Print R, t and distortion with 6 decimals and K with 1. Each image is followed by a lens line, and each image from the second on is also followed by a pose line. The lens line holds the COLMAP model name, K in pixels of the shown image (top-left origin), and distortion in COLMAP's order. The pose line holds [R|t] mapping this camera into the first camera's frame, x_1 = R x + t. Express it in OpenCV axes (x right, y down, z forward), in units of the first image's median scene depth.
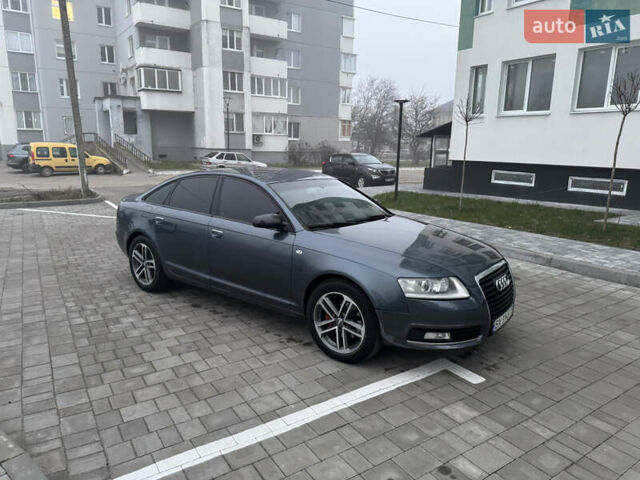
lens RADIAL K [[448.0, 0, 319.7], [0, 448.0, 240.6], [0, 0, 1]] dist [0.046034, -0.060979]
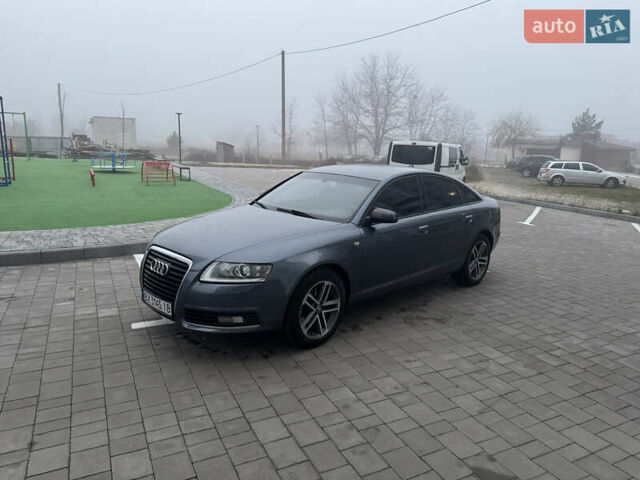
lens RADIAL K [[448.0, 0, 319.8], [0, 448.0, 235.8], [0, 0, 1]] dist [0.046034, -0.060979]
pose [[-0.108519, 0.181507, -0.977384, 0.896148], [-0.244797, 0.948034, 0.203236, -0.178104], [0.963482, 0.261316, -0.058447, 0.928339]]
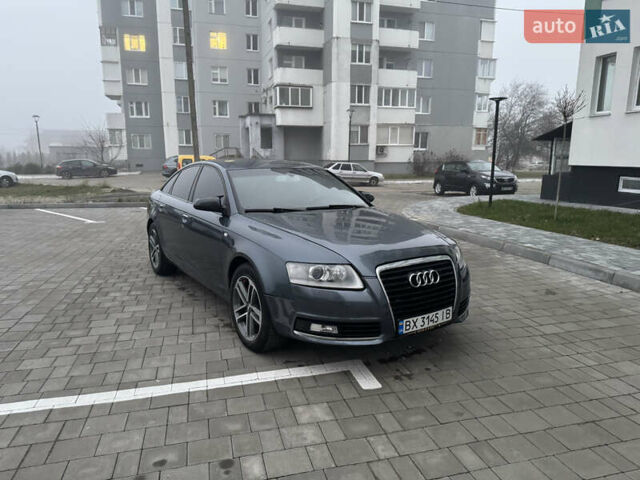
lens RADIAL K [[448.0, 0, 316.9], [0, 448.0, 241.1], [0, 0, 1]] dist [0.046034, -0.060979]
pose [[0.948345, 0.046864, -0.313762, 0.318090], [-0.056218, 0.998201, -0.020823, 0.034349], [0.312221, 0.037386, 0.949273, 0.085728]]
